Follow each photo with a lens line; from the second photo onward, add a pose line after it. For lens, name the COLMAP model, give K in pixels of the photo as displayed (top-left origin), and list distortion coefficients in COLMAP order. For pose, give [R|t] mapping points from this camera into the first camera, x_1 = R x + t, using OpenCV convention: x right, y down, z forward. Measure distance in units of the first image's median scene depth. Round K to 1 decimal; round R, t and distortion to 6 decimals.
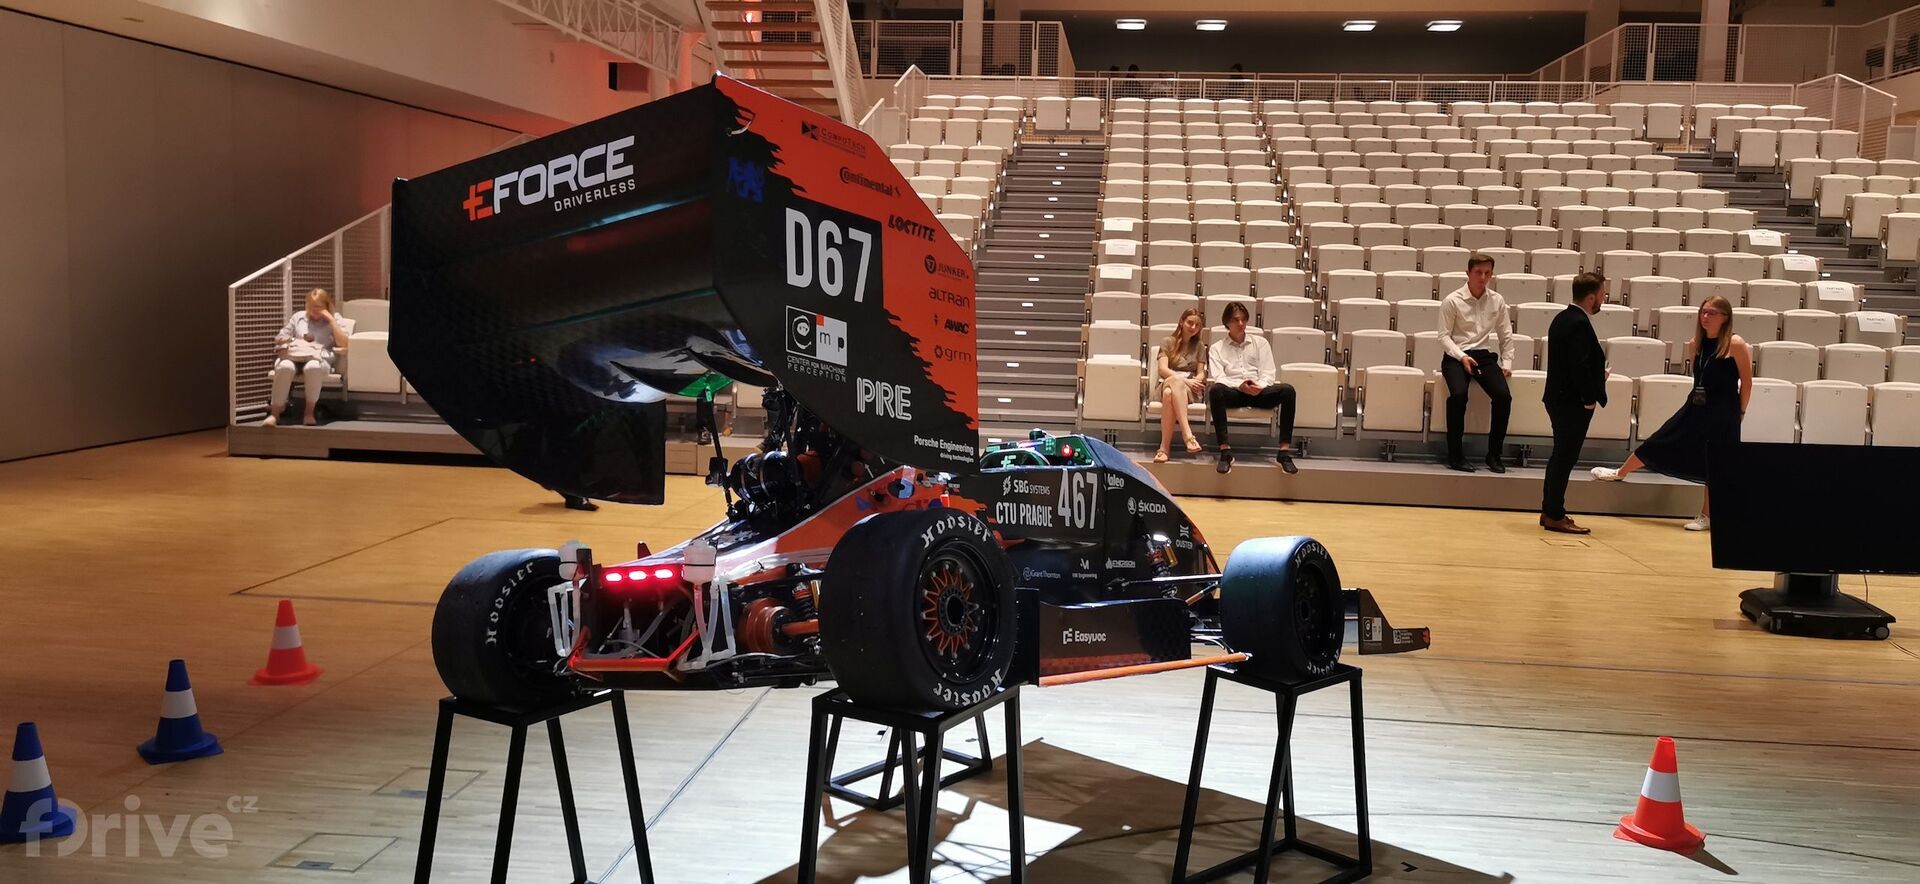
lens RADIAL K [[1500.5, 0, 966.8], [0, 1500.5, 433.5], [0, 0, 1]] dist [0.011690, -0.004999]
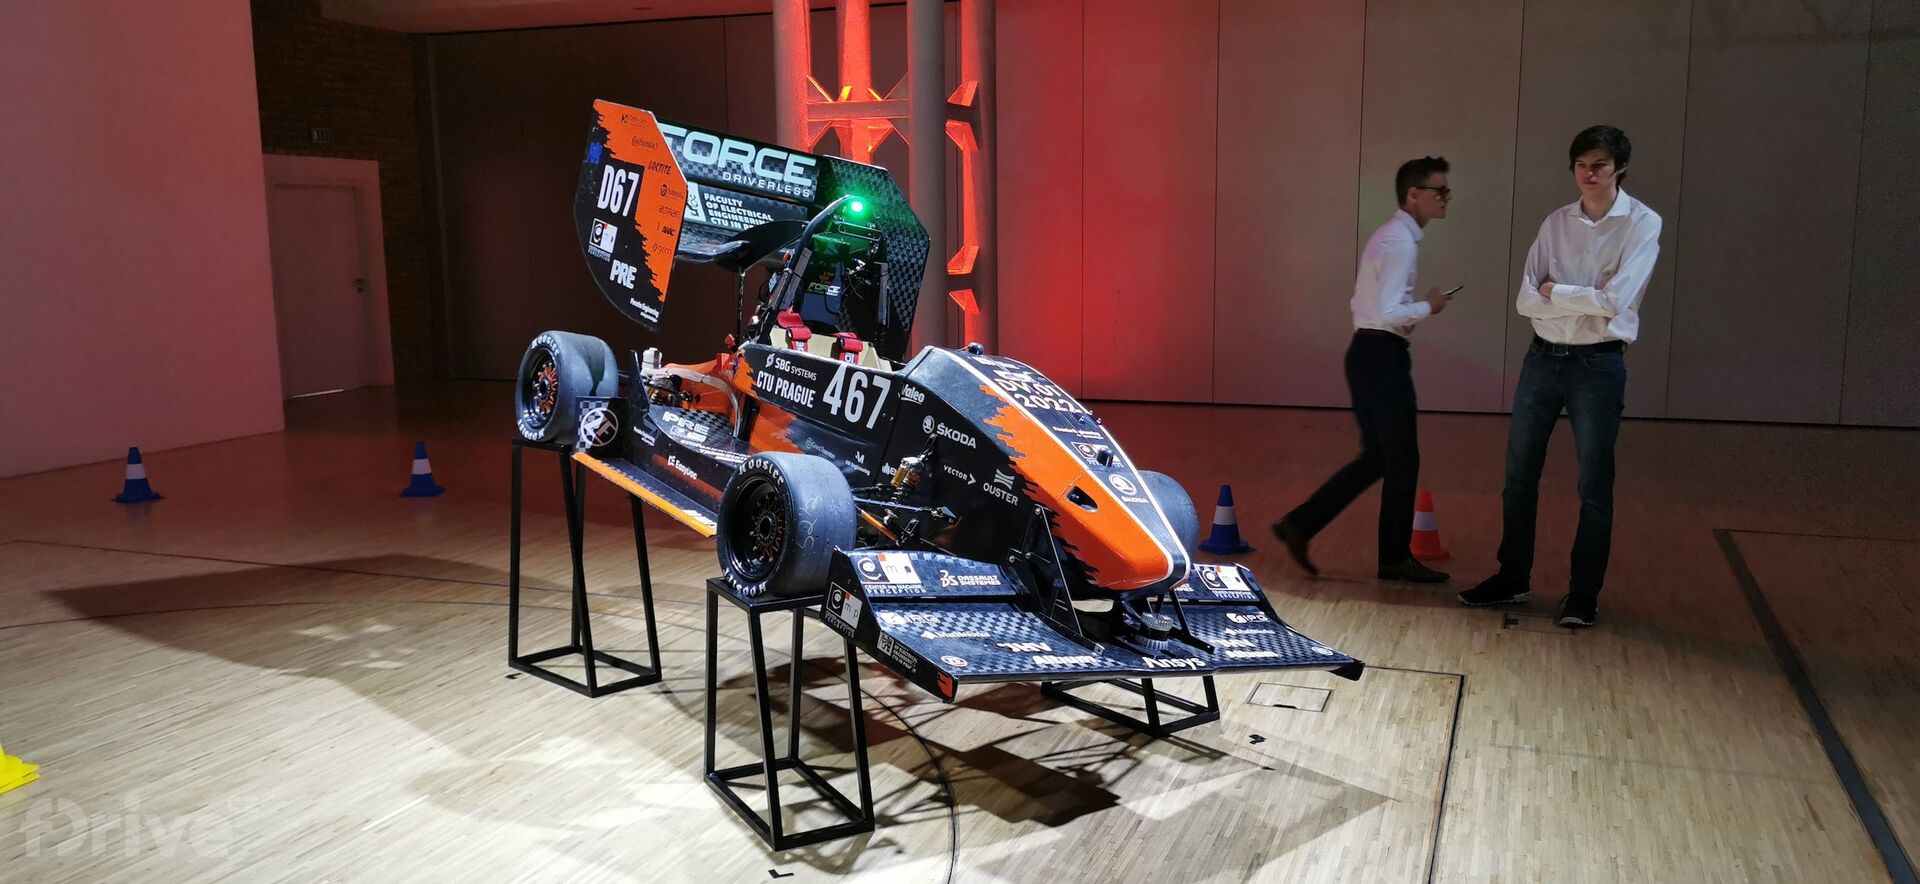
lens RADIAL K [[1492.2, 0, 960.5], [0, 1492.2, 454.2], [0, 0, 1]] dist [0.040541, -0.077961]
pose [[-0.253367, 0.116673, -0.960309, 0.835501], [-0.105087, 0.983506, 0.147217, -0.062448], [0.961645, 0.138216, -0.236927, 1.009421]]
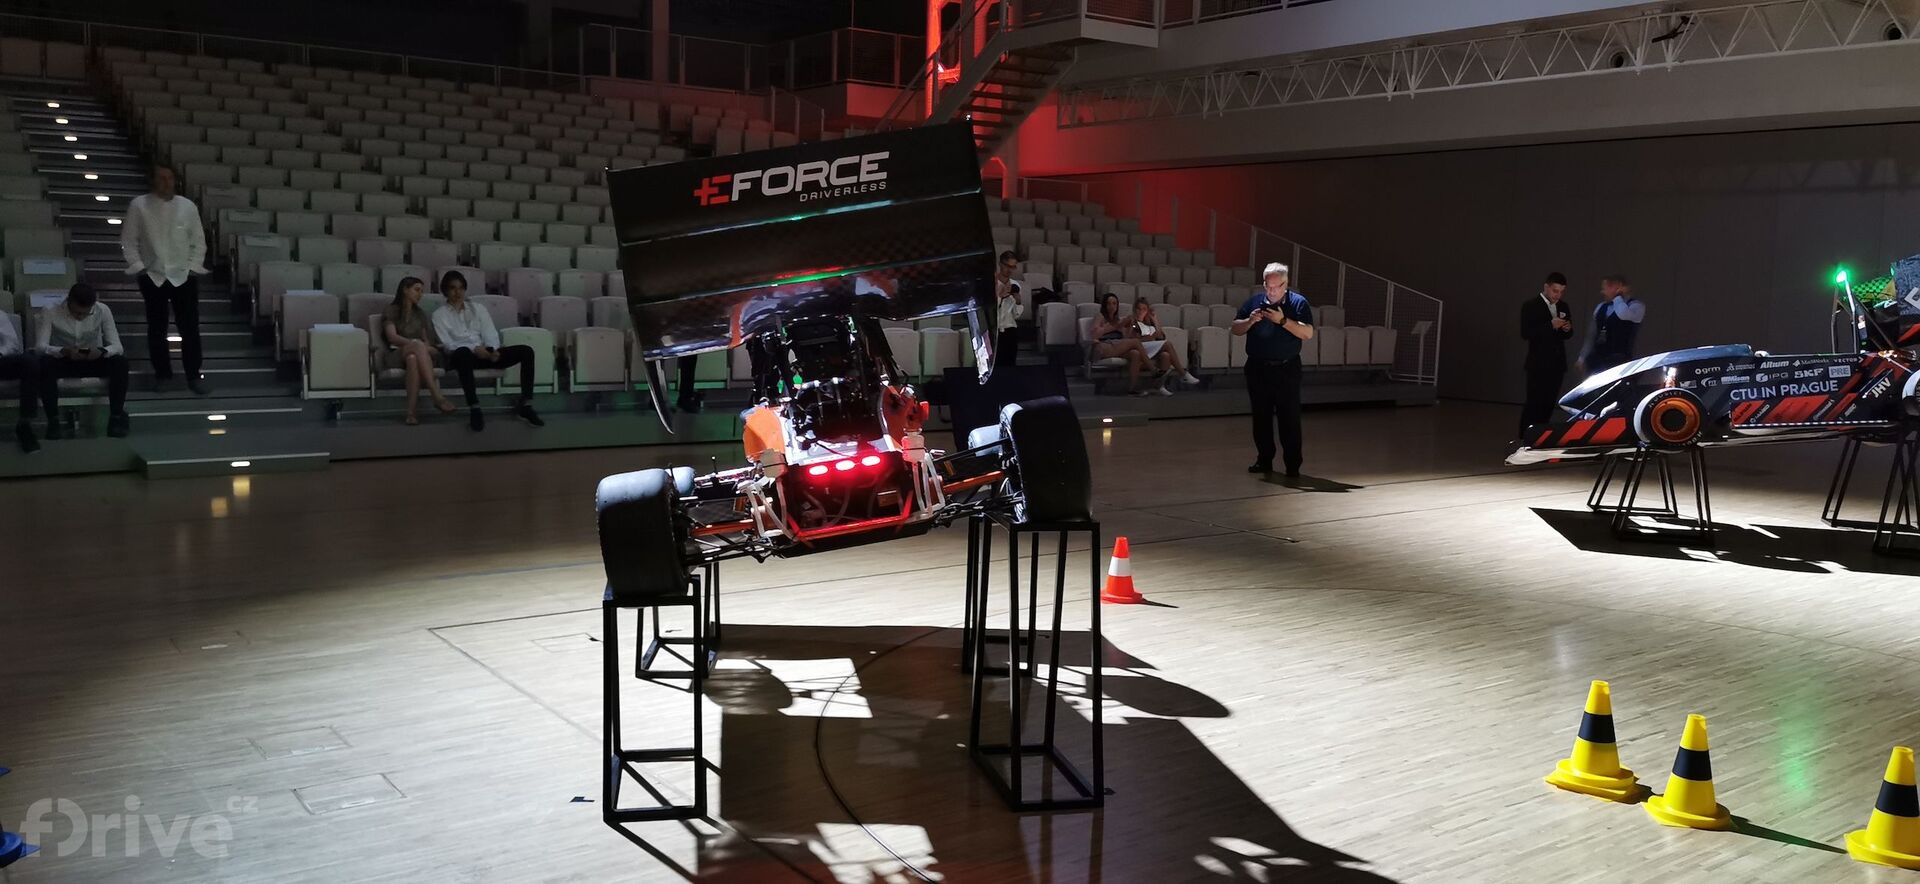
lens RADIAL K [[1492.2, 0, 960.5], [0, 1492.2, 454.2], [0, 0, 1]] dist [0.040541, -0.077961]
pose [[0.733404, -0.088480, 0.674011, -0.622310], [0.066313, 0.996076, 0.058602, 0.005696], [-0.676551, 0.001717, 0.736394, -0.052376]]
